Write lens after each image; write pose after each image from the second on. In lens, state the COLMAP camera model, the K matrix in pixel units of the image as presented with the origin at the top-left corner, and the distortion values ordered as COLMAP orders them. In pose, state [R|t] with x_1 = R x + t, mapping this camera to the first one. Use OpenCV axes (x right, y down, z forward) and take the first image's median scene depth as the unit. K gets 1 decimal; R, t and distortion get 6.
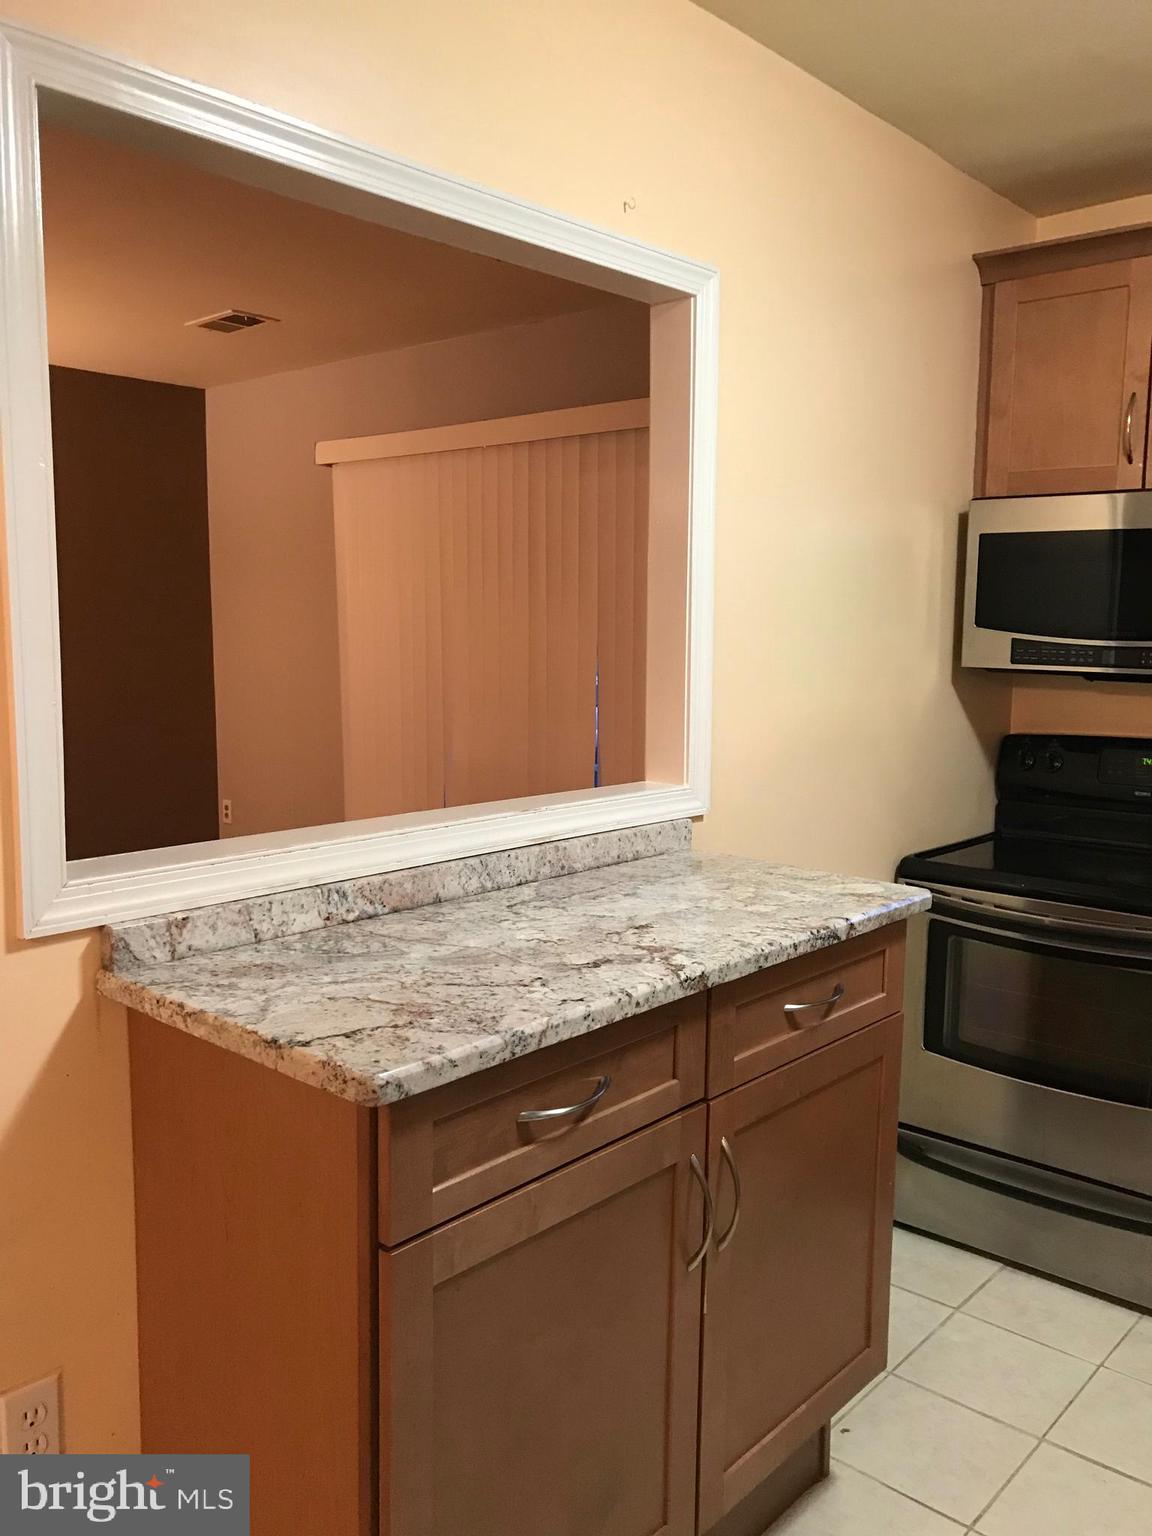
lens RADIAL K [[1261.0, 0, 567.4], [0, 1261.0, 764.5], [0, 0, 1]] dist [0.026950, -0.034112]
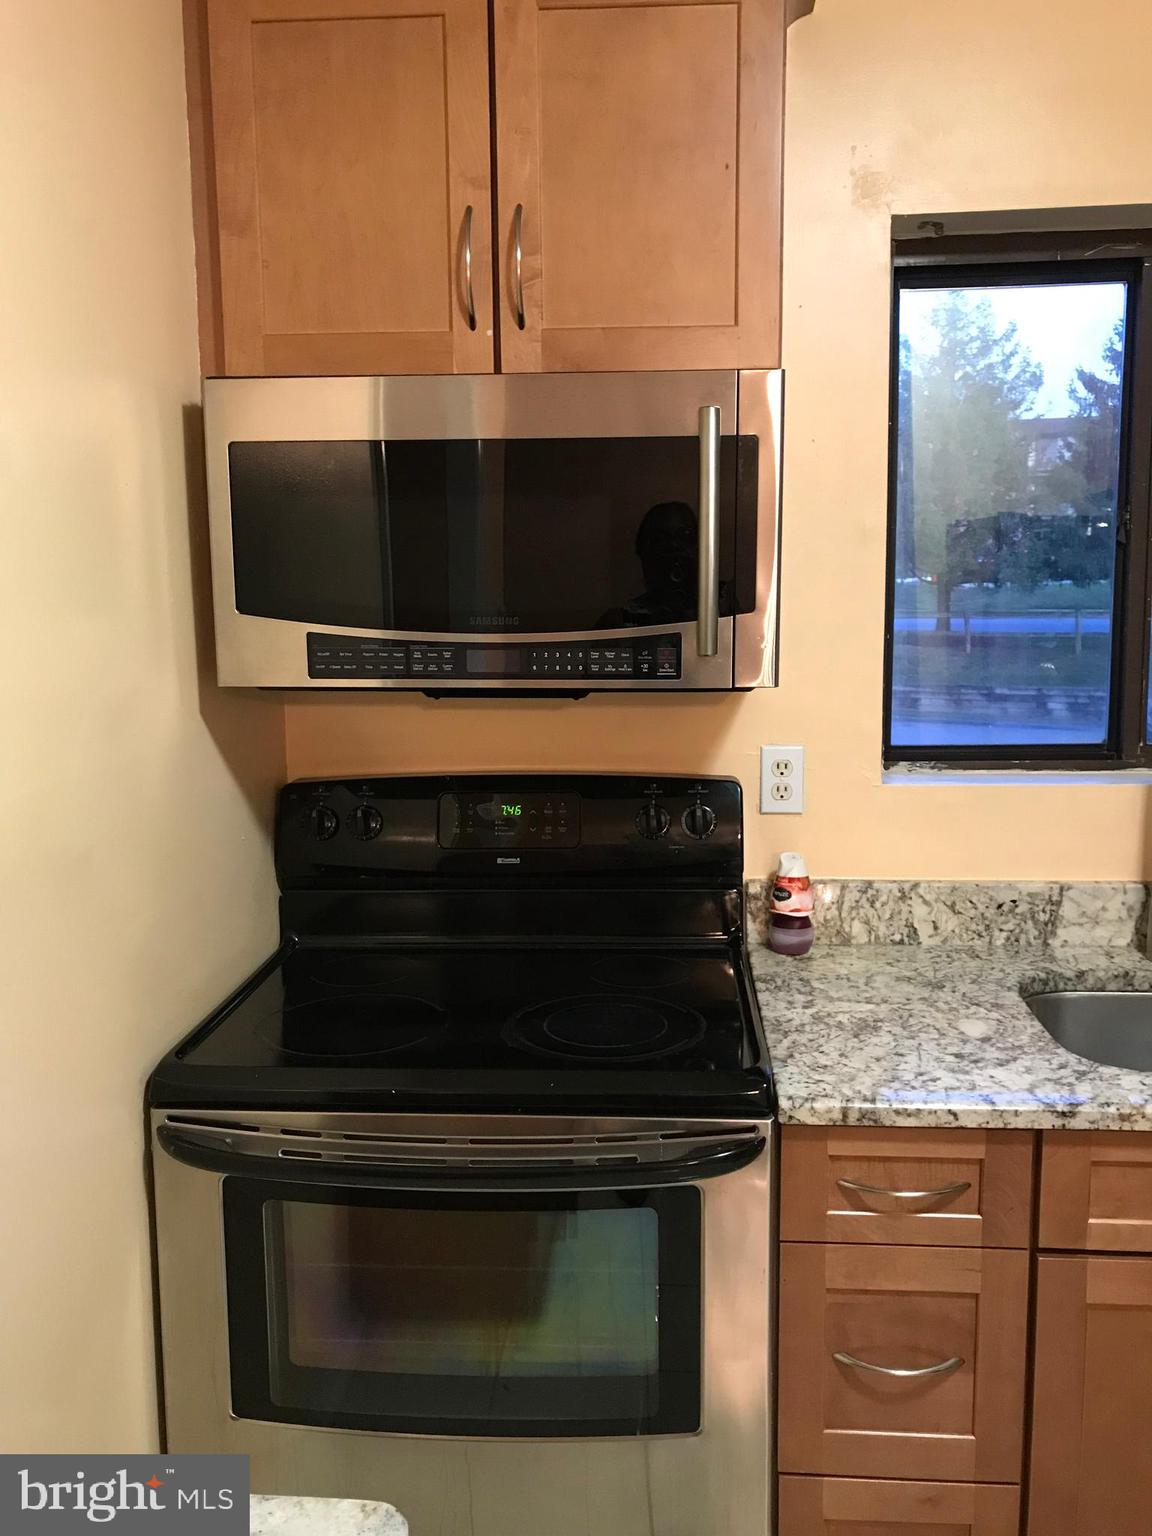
lens RADIAL K [[1261.0, 0, 578.3], [0, 1261.0, 755.2], [0, 0, 1]] dist [0.026950, -0.034112]
pose [[0.789721, -0.104143, 0.604561, 0.131547], [0.090900, 0.994472, 0.052571, -0.082709], [-0.606694, 0.013438, 0.794822, 0.621747]]
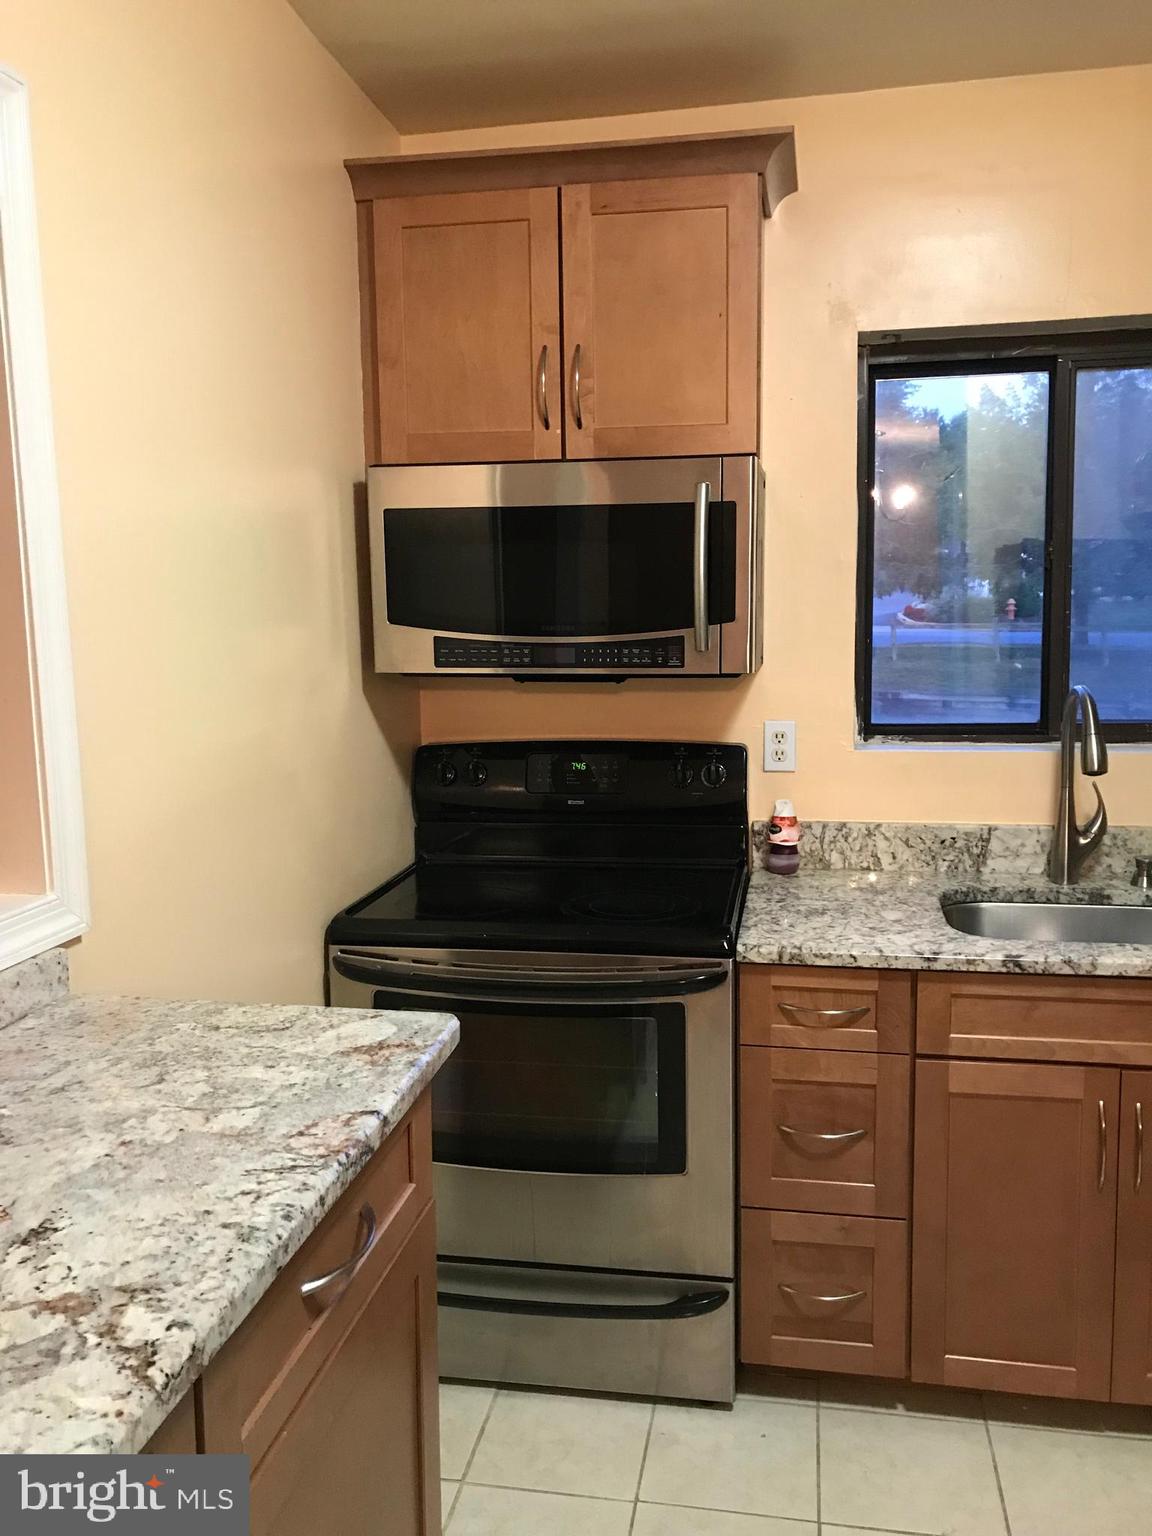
lens RADIAL K [[1261.0, 0, 574.2], [0, 1261.0, 761.6], [0, 0, 1]] dist [0.026950, -0.034112]
pose [[0.853560, -0.091587, 0.512881, -0.001917], [0.085122, 0.995715, 0.036145, -0.051565], [-0.513994, 0.012806, 0.857698, 0.315360]]
